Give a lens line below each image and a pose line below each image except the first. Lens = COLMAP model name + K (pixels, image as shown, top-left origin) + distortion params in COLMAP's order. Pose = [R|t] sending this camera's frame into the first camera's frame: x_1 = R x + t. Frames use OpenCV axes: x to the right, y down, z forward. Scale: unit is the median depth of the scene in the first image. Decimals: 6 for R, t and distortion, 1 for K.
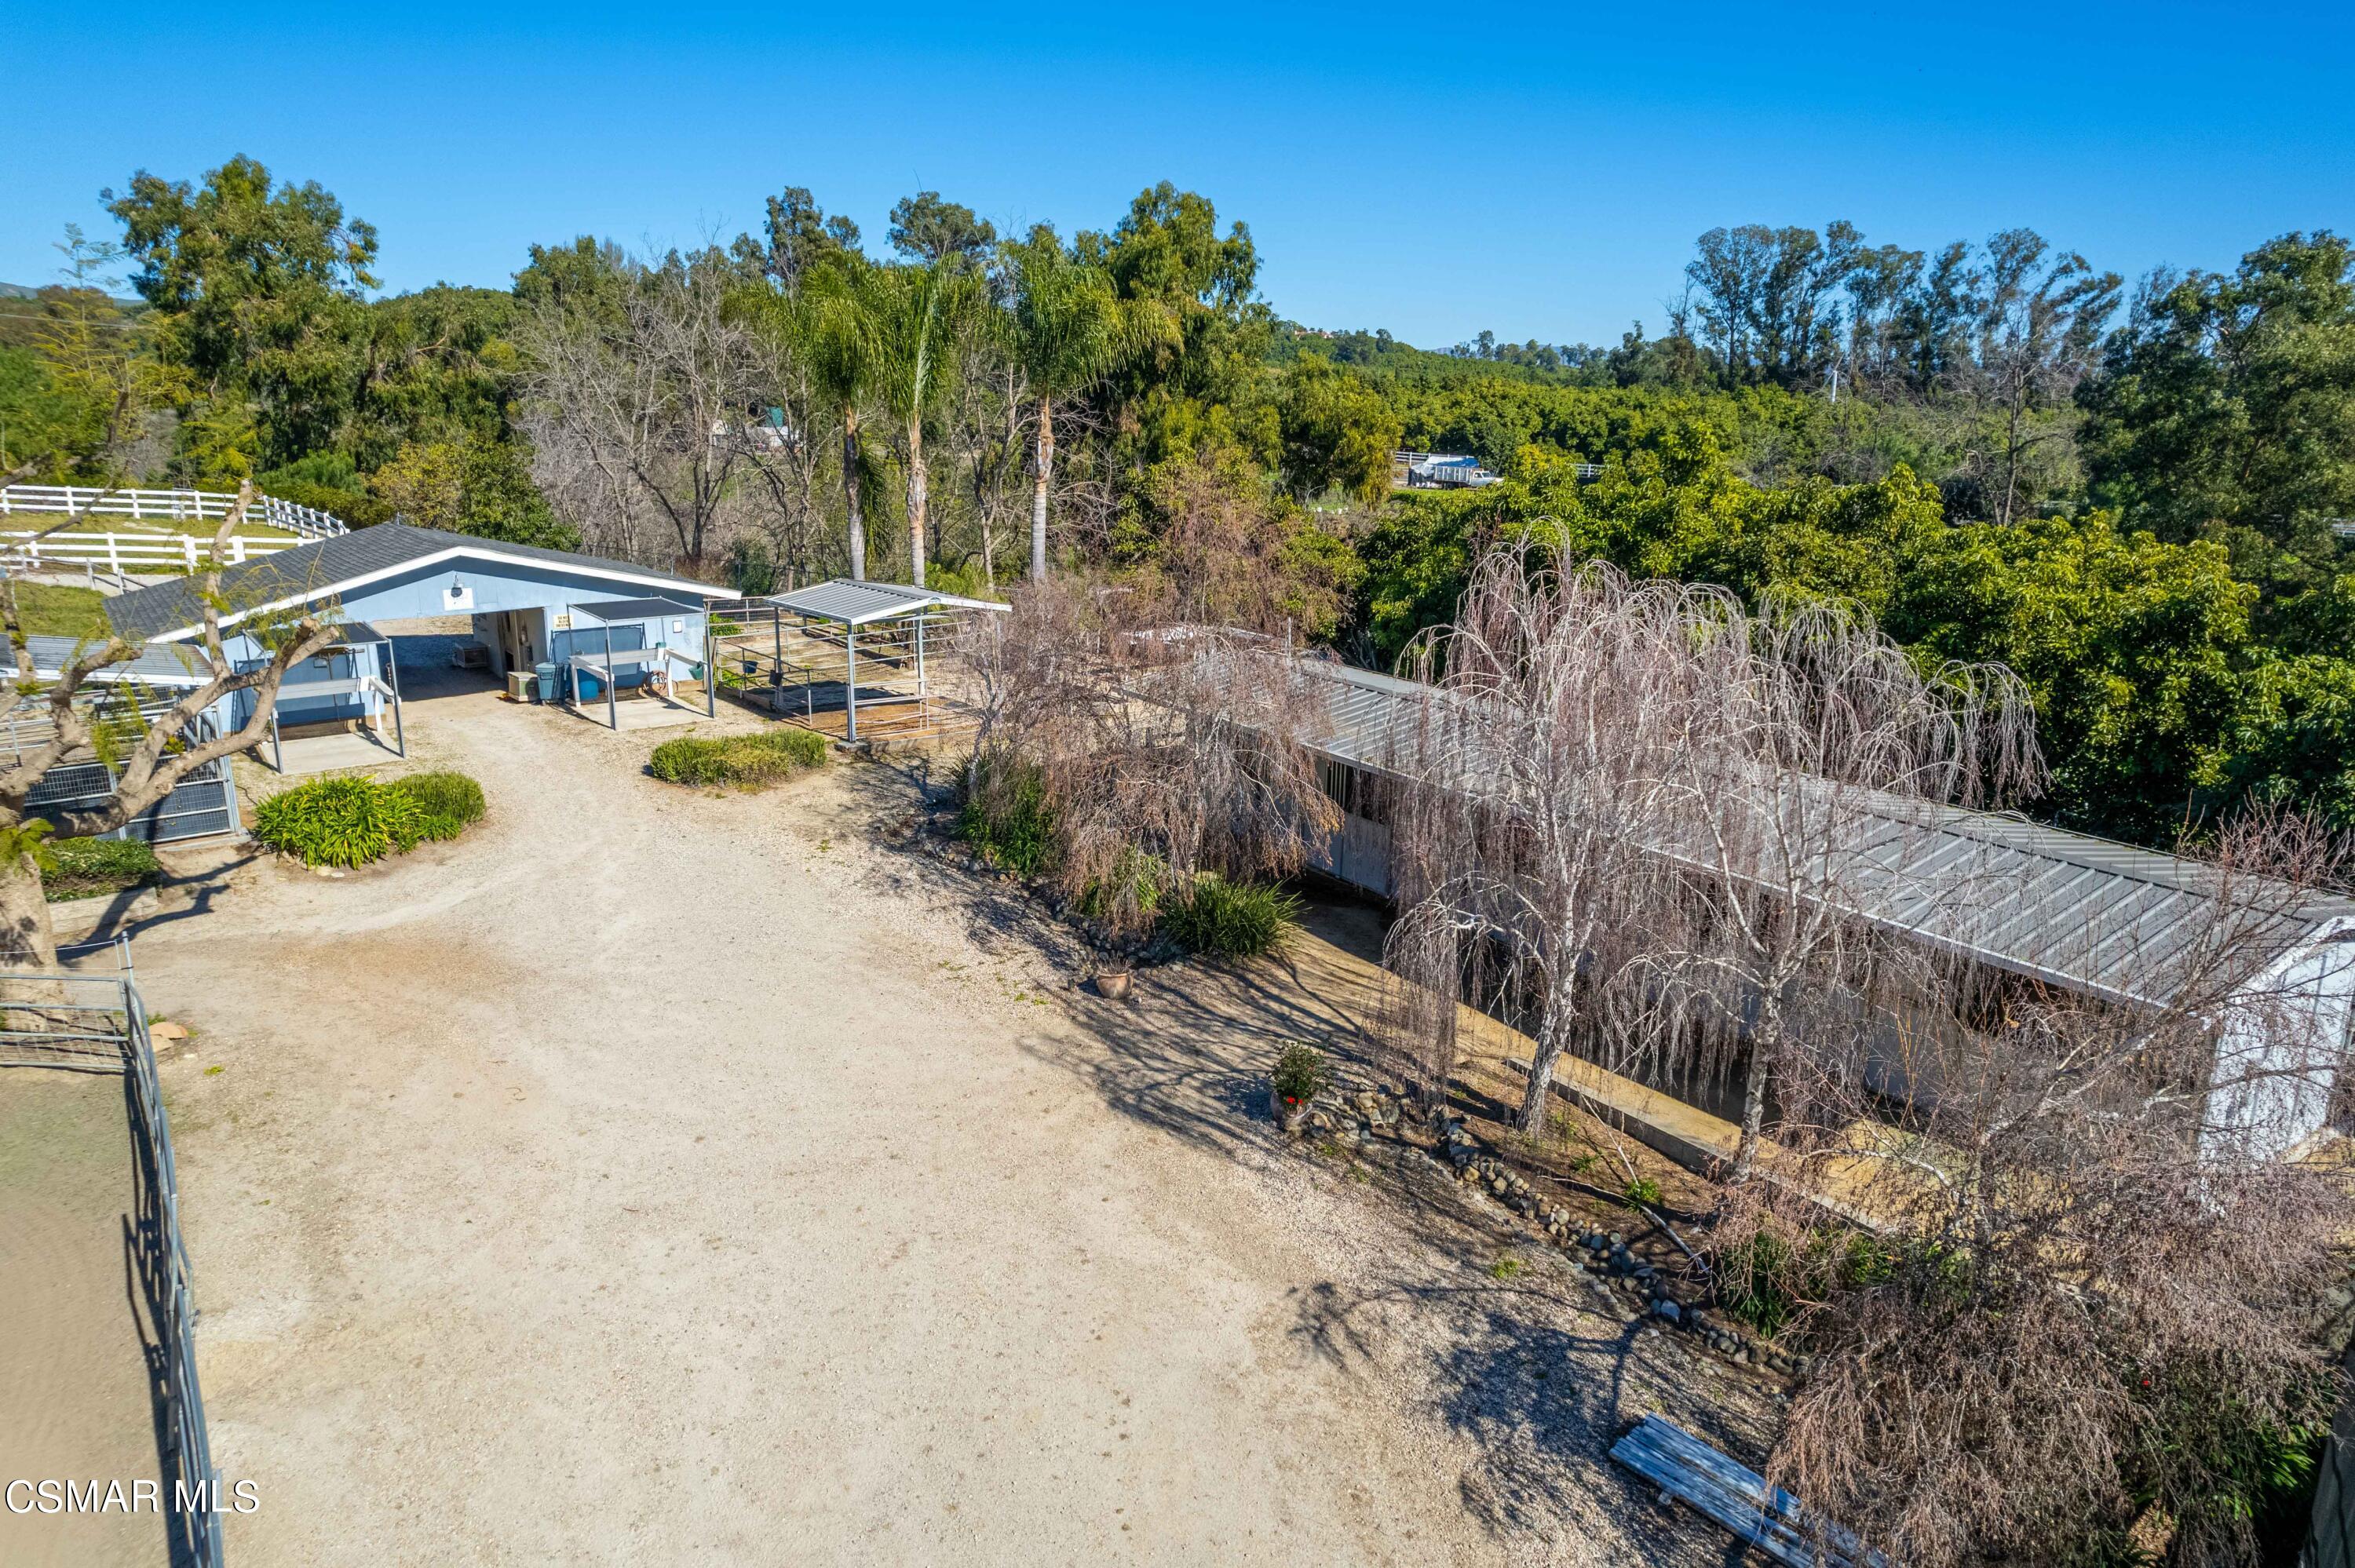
lens RADIAL K [[1511.8, 0, 1186.1], [0, 1511.8, 775.4], [0, 0, 1]] dist [-0.077668, 0.074099]
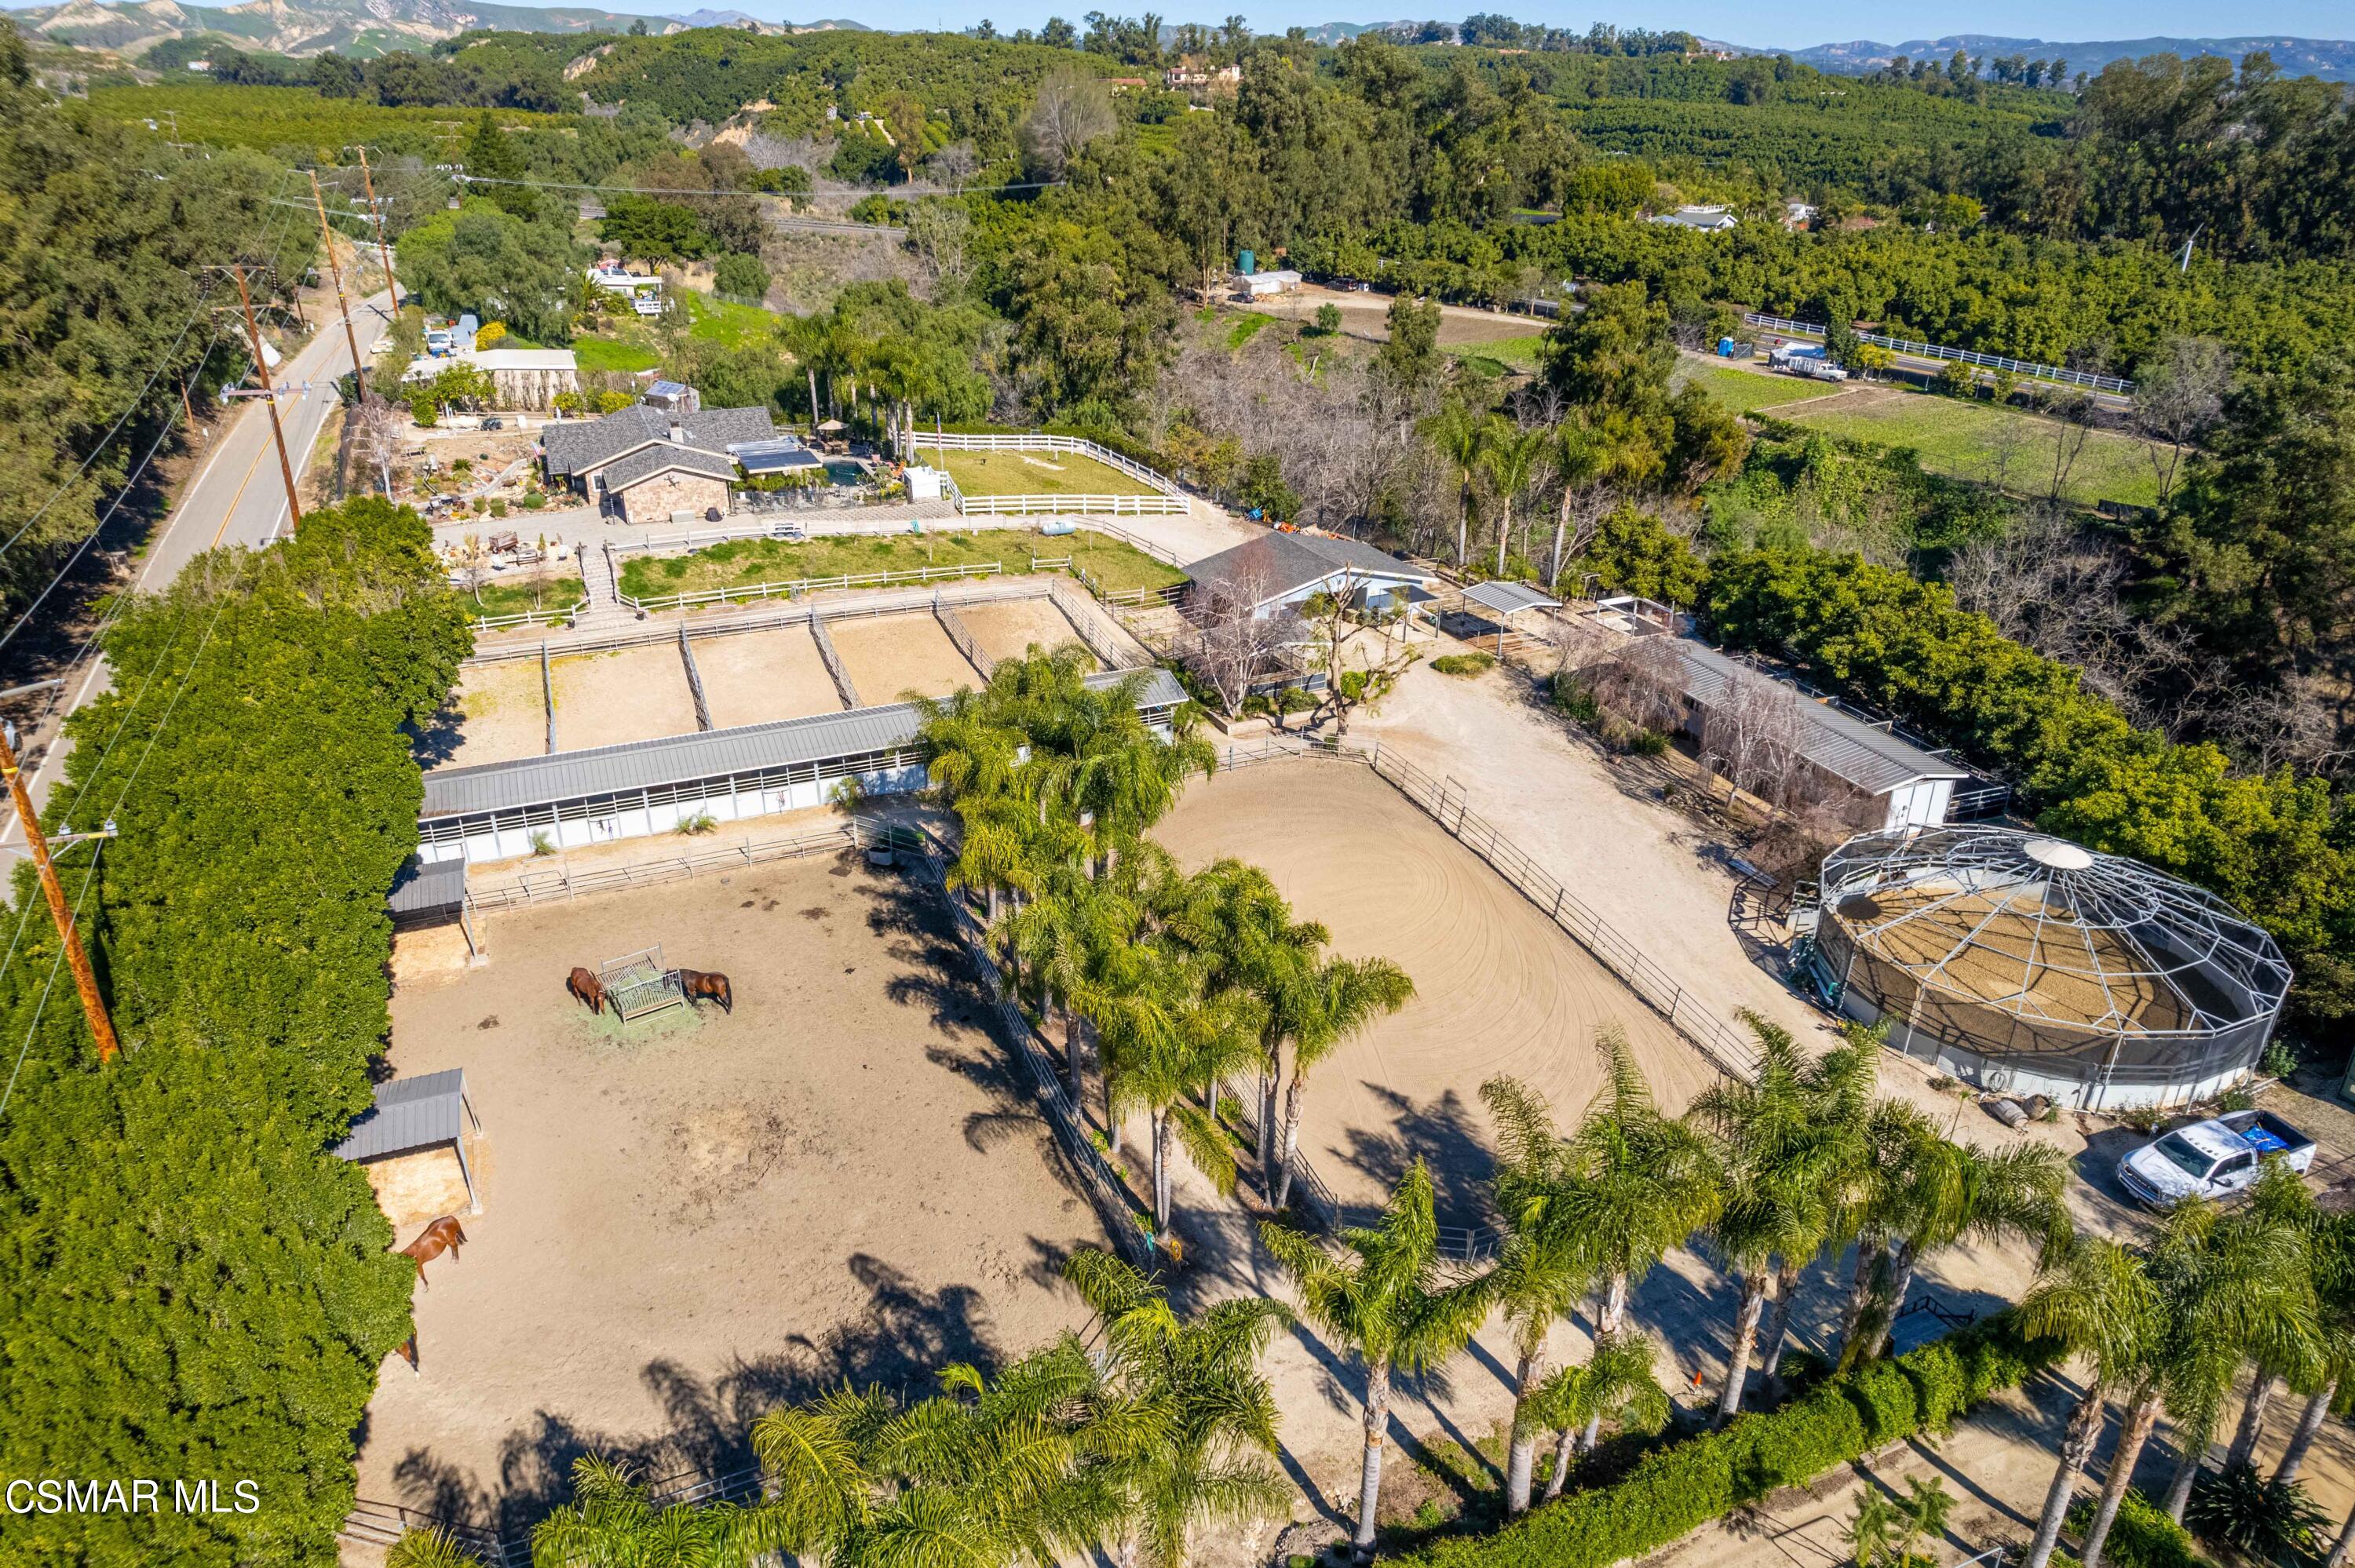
lens RADIAL K [[1511.8, 0, 1186.1], [0, 1511.8, 775.4], [0, 0, 1]] dist [-0.077668, 0.074099]
pose [[0.975229, 0.087142, -0.203307, -0.237189], [-0.049123, 0.981499, 0.185057, -0.326014], [0.215672, -0.170486, 0.961468, -1.981059]]
